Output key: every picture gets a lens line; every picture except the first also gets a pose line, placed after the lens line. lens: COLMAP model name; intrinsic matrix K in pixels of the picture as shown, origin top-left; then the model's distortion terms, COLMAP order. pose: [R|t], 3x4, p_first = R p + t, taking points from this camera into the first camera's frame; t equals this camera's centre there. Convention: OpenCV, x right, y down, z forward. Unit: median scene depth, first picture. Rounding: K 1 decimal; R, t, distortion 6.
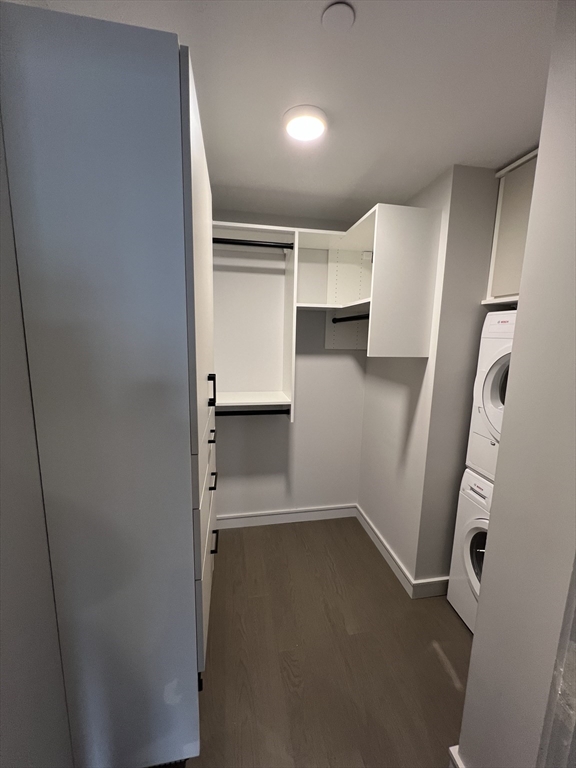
lens RADIAL K [[308.3, 0, 291.3], [0, 308.3, 383.9], [0, 0, 1]] dist [-0.001975, 0.000225]
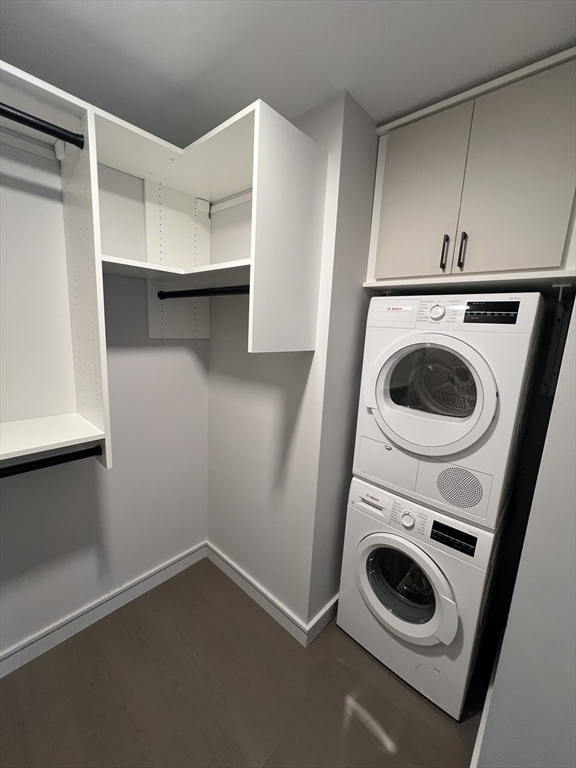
lens RADIAL K [[310.8, 0, 292.5], [0, 310.8, 383.1], [0, 0, 1]] dist [-0.002558, 0.001337]
pose [[0.796335, -0.088903, 0.598287, -0.064575], [0.062734, 0.995944, 0.064493, -0.053413], [-0.601594, -0.013825, 0.798682, 0.373141]]
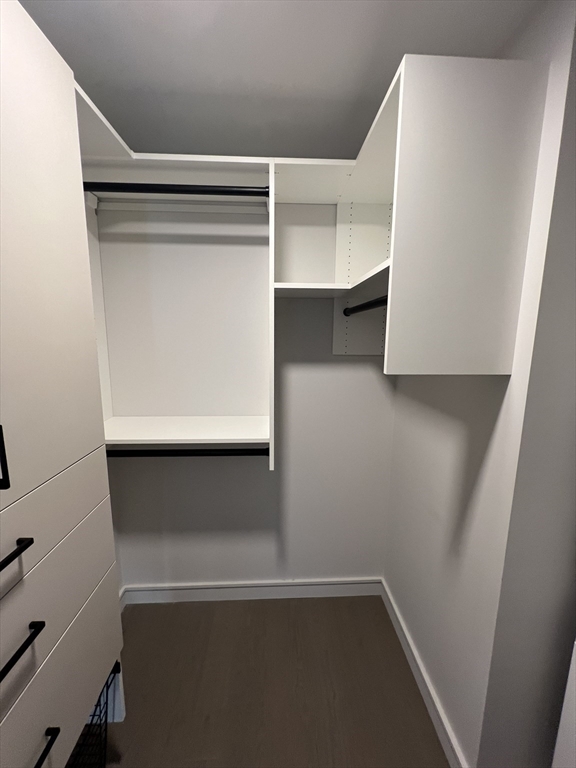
lens RADIAL K [[310.8, 0, 286.6], [0, 310.8, 382.6], [0, 0, 1]] dist [-0.002558, 0.001337]
pose [[0.989406, 0.009337, -0.144872, 0.139911], [-0.009887, 0.999946, -0.003074, -0.061684], [0.144835, 0.004474, 0.989446, 0.399984]]
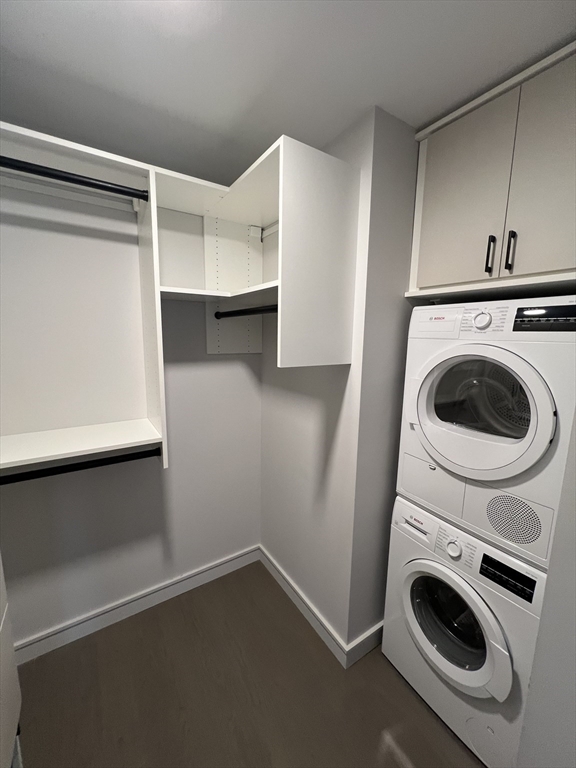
lens RADIAL K [[310.8, 0, 290.5], [0, 310.8, 383.0], [0, 0, 1]] dist [-0.002558, 0.001337]
pose [[0.921397, -0.067213, 0.382765, 0.006243], [0.065685, 0.997694, 0.017076, -0.056065], [-0.383030, 0.009408, 0.923688, 0.310887]]
